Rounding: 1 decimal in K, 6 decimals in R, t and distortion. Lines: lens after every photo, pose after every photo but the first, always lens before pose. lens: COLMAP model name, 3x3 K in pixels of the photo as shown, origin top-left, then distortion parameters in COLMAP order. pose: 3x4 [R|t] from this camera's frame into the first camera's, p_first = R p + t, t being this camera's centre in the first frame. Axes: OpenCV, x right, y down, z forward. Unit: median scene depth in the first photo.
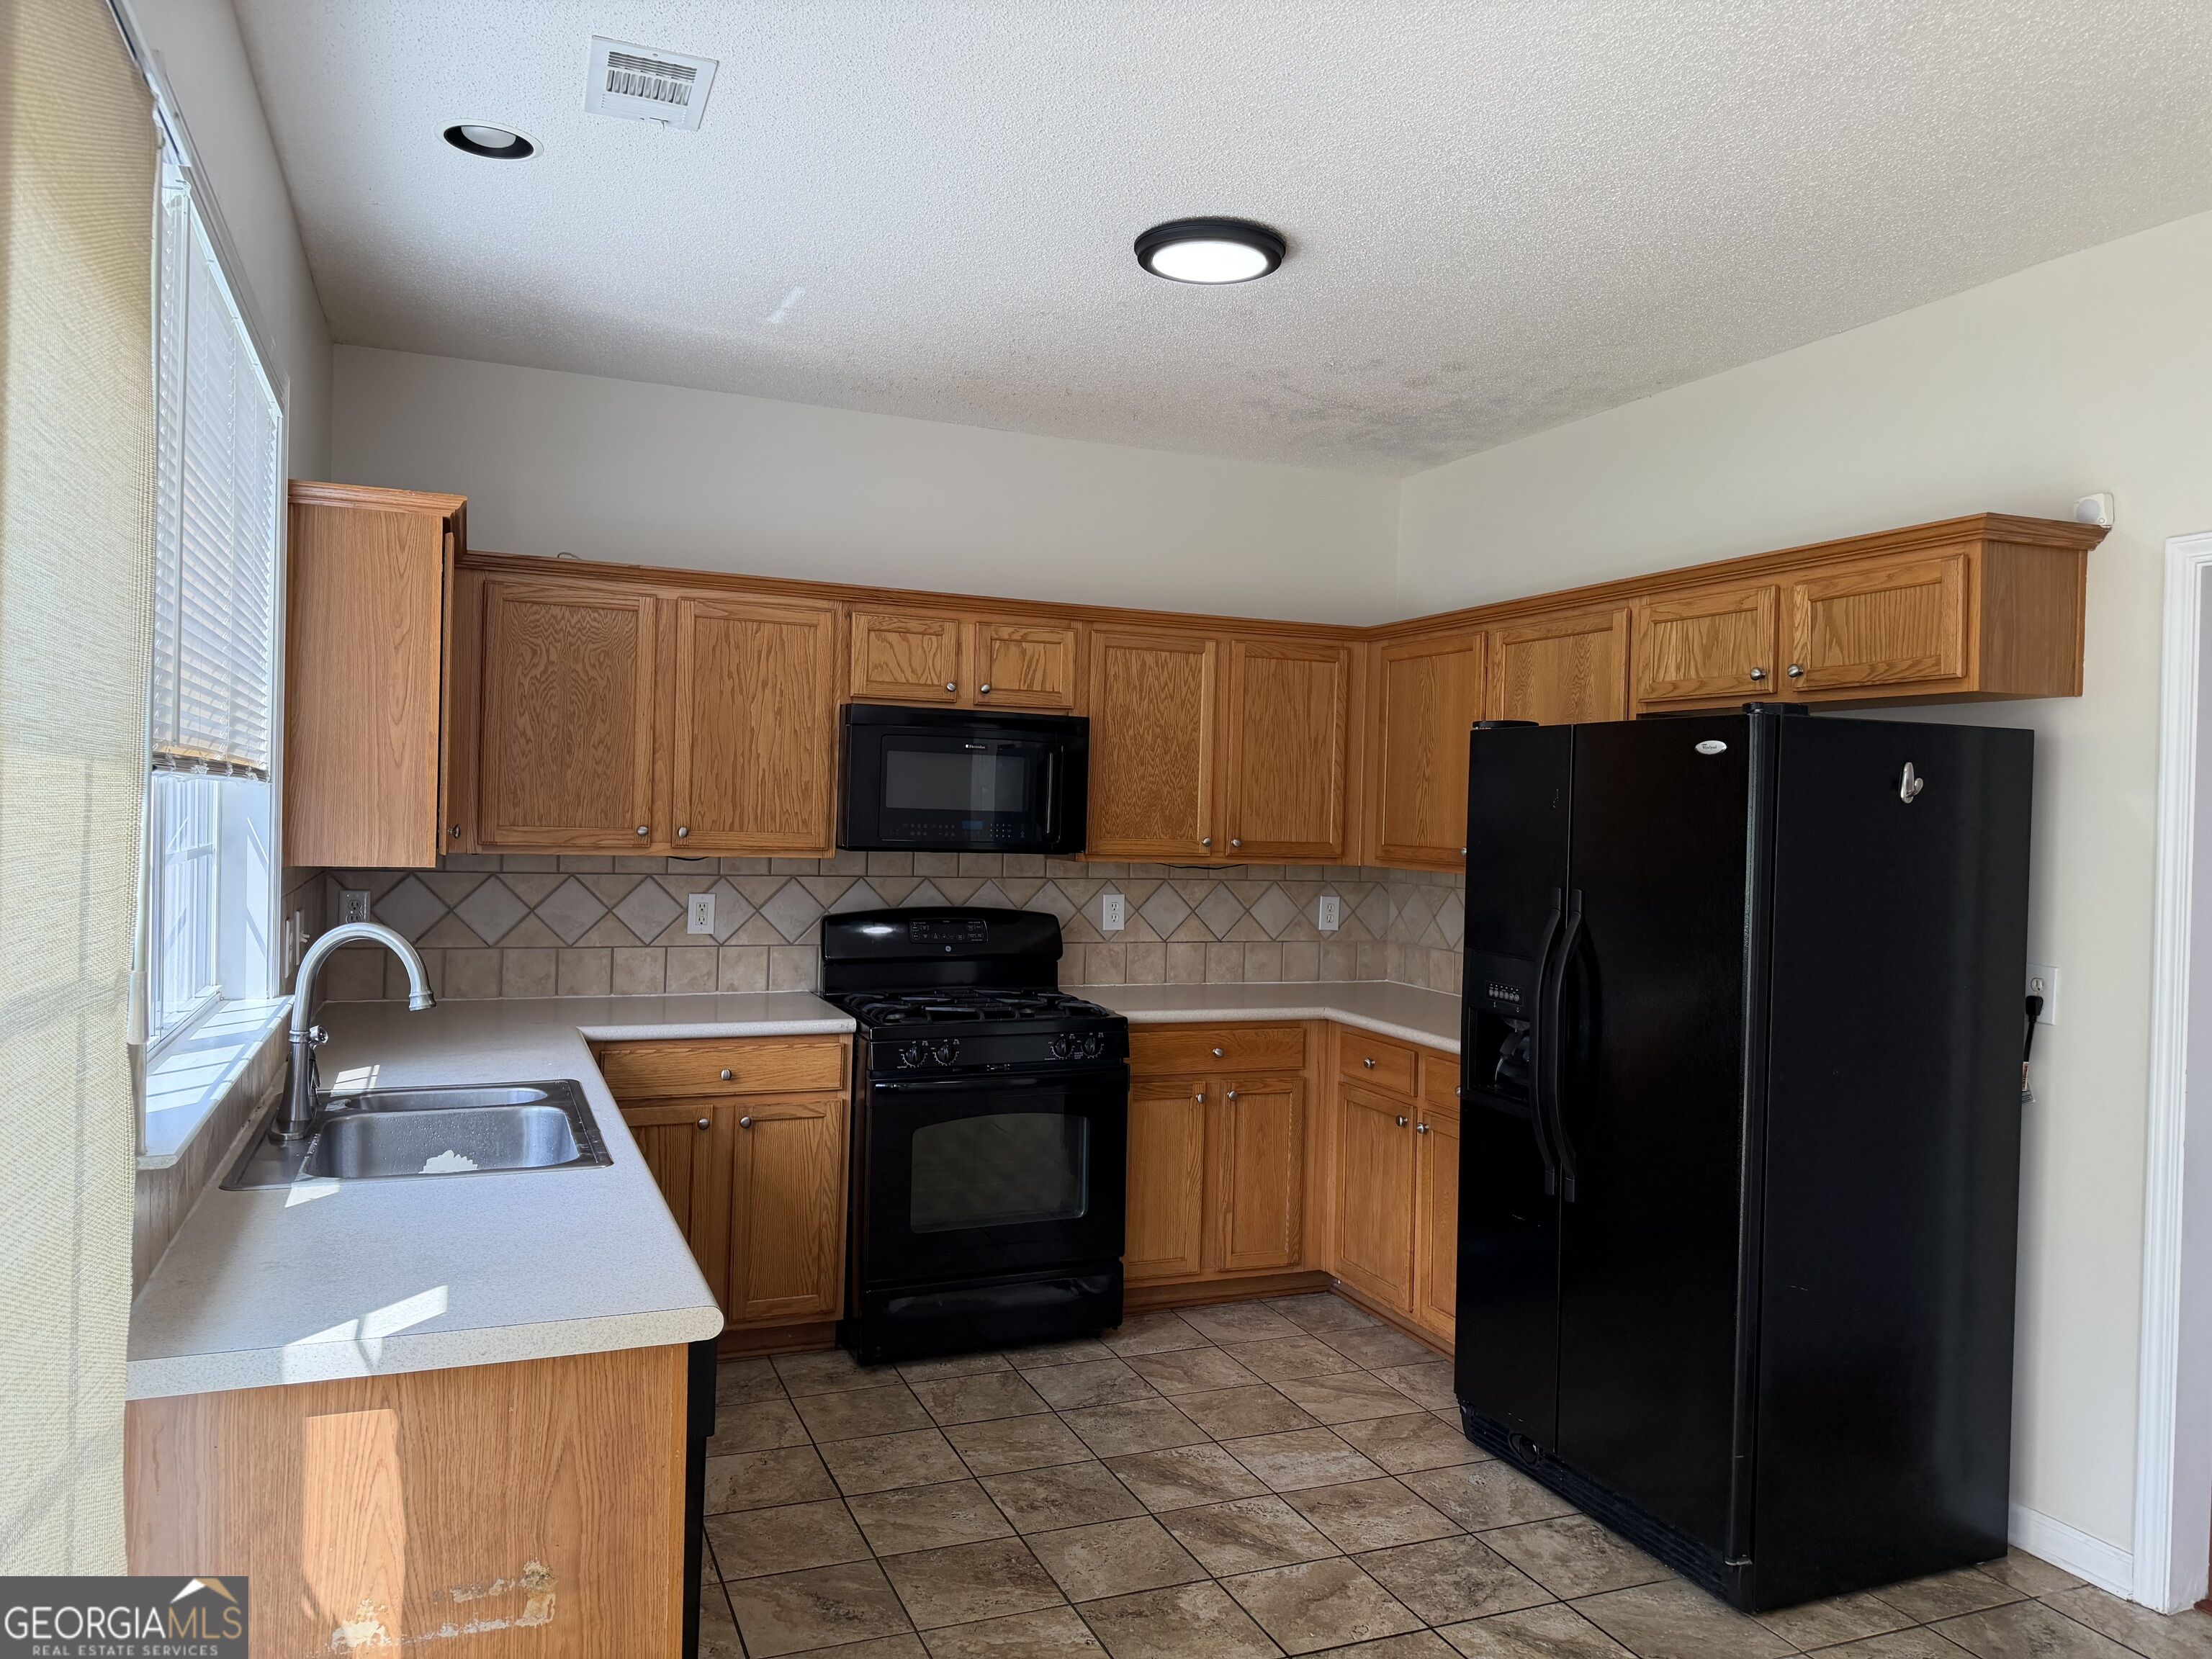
lens RADIAL K [[1586.6, 0, 1129.9], [0, 1586.6, 821.9], [0, 0, 1]] dist [0.185309, -0.332796]
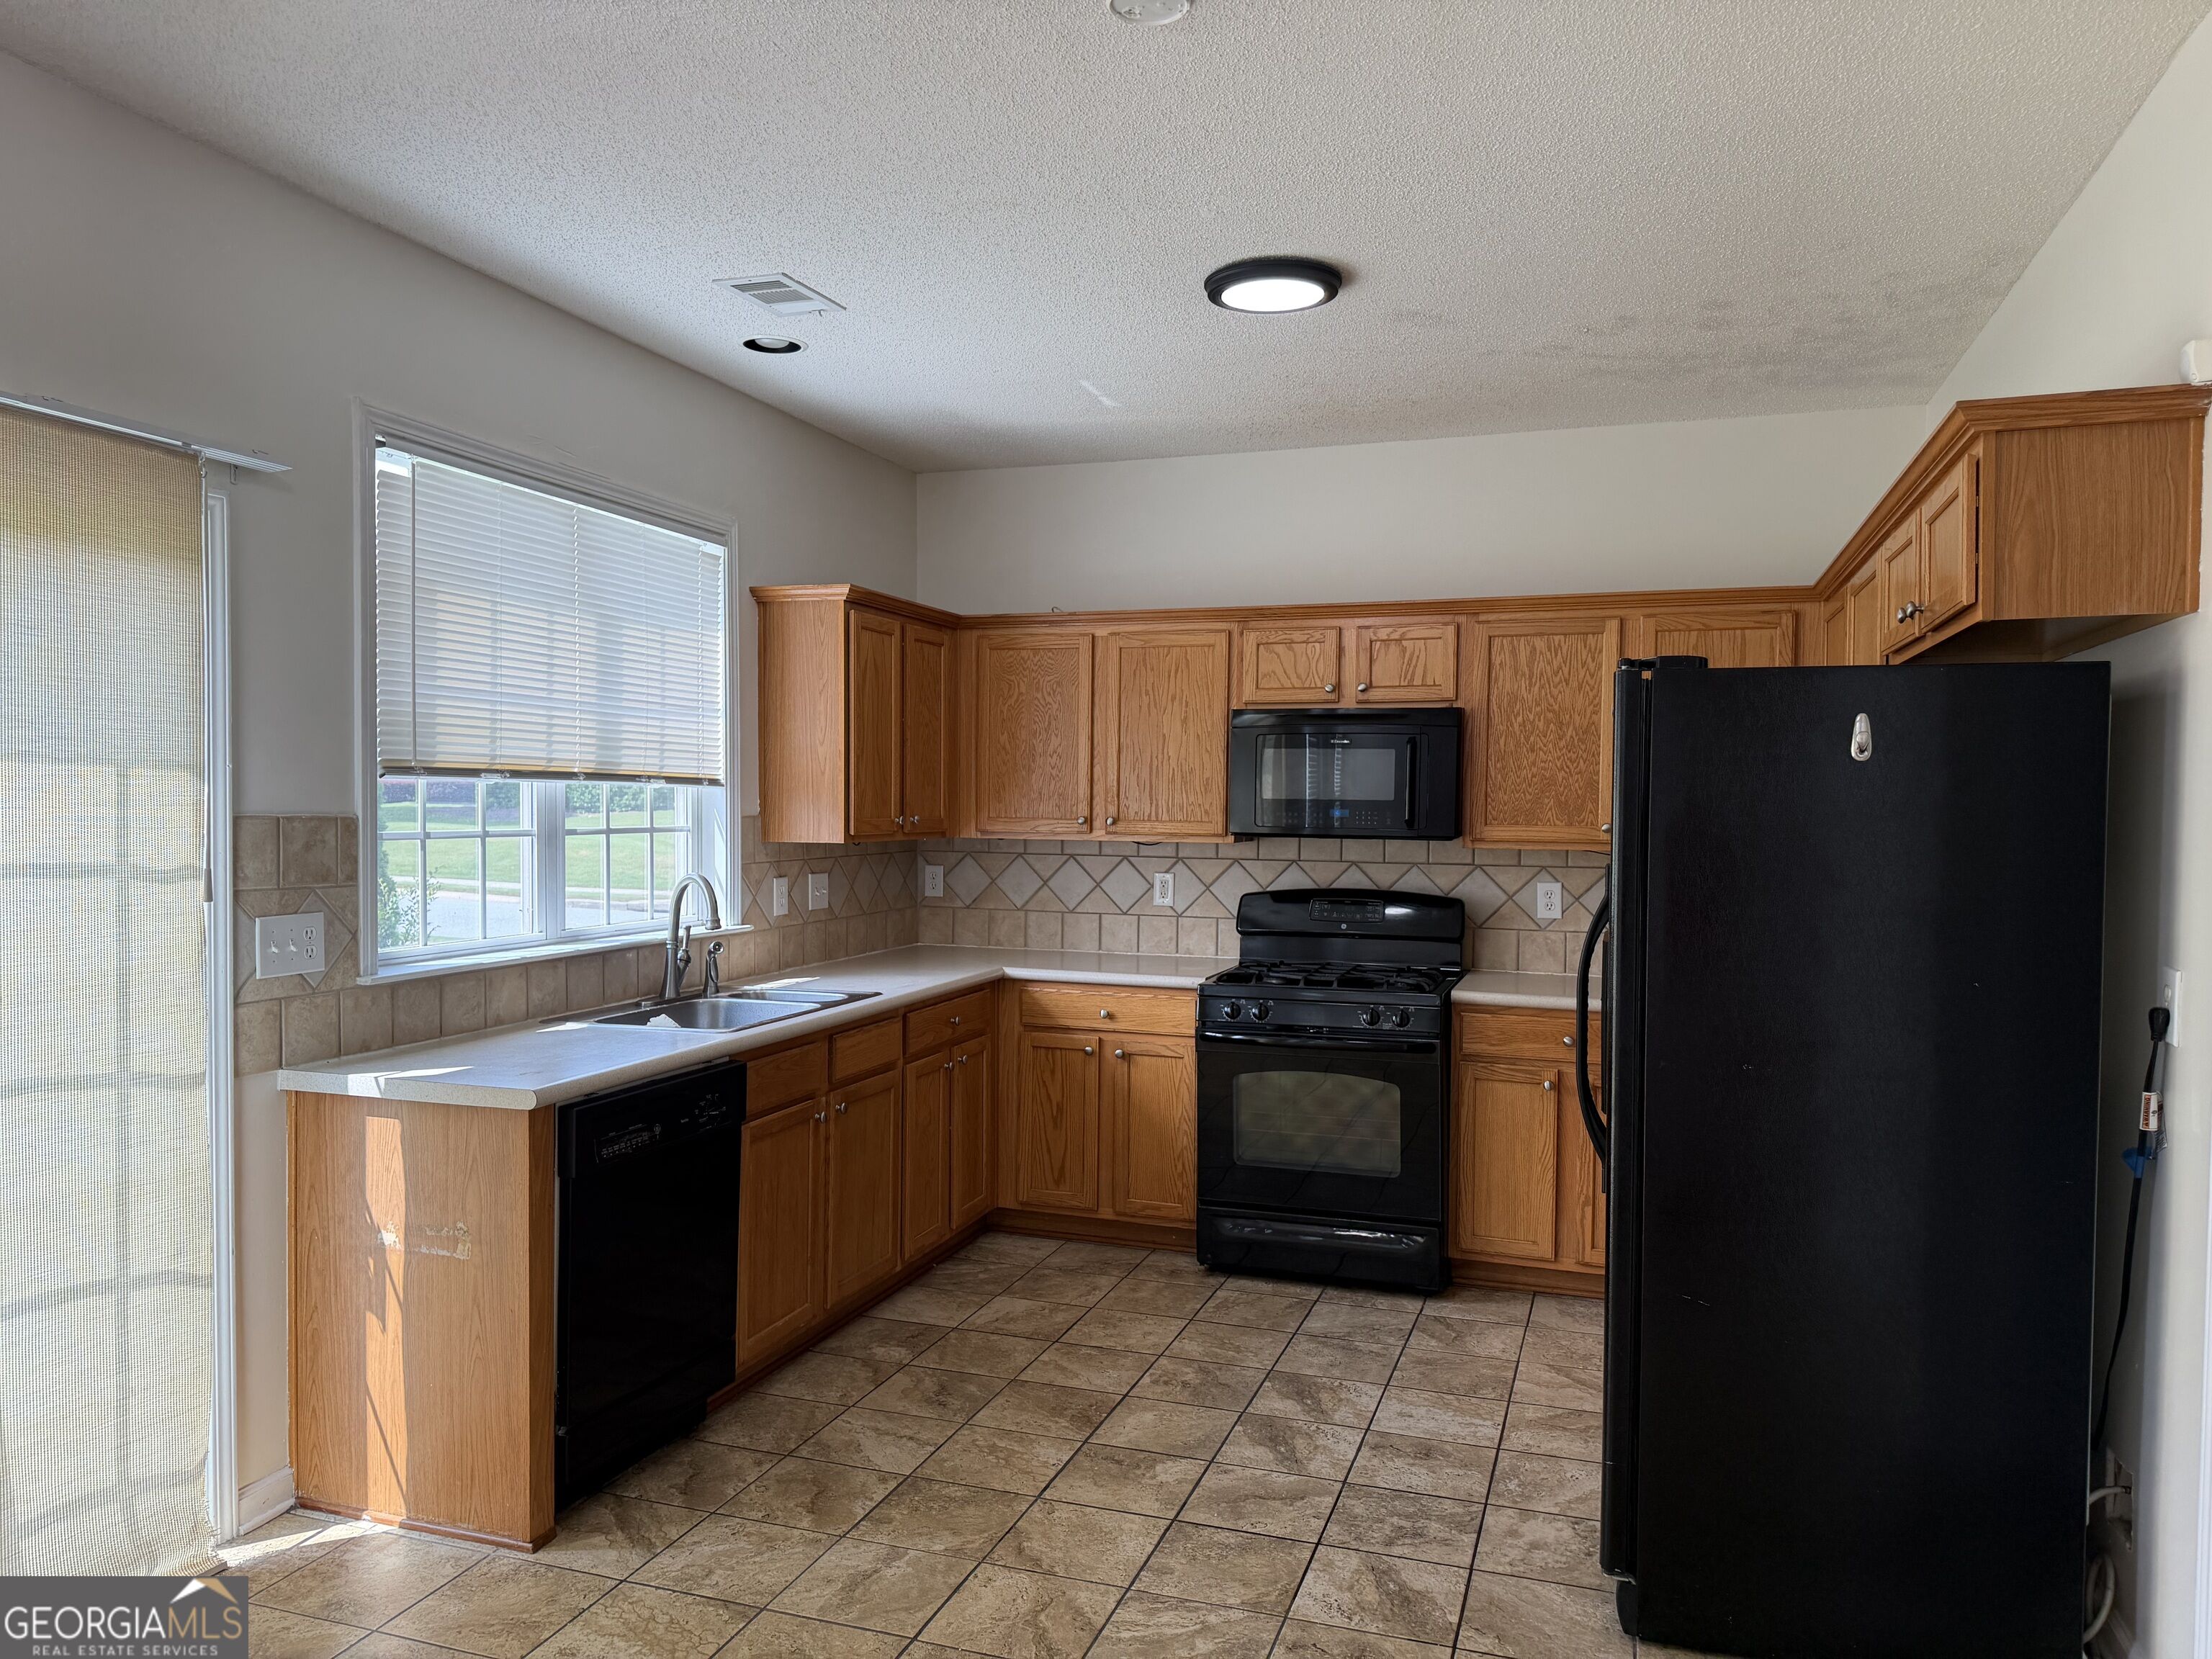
lens RADIAL K [[1687.8, 0, 1224.4], [0, 1687.8, 842.4], [0, 0, 1]] dist [0.153786, -0.424681]
pose [[0.732198, -0.004477, -0.681077, 0.680118], [0.005871, 0.999983, -0.000263, 0.023698], [0.681066, -0.003806, 0.732212, 0.098427]]
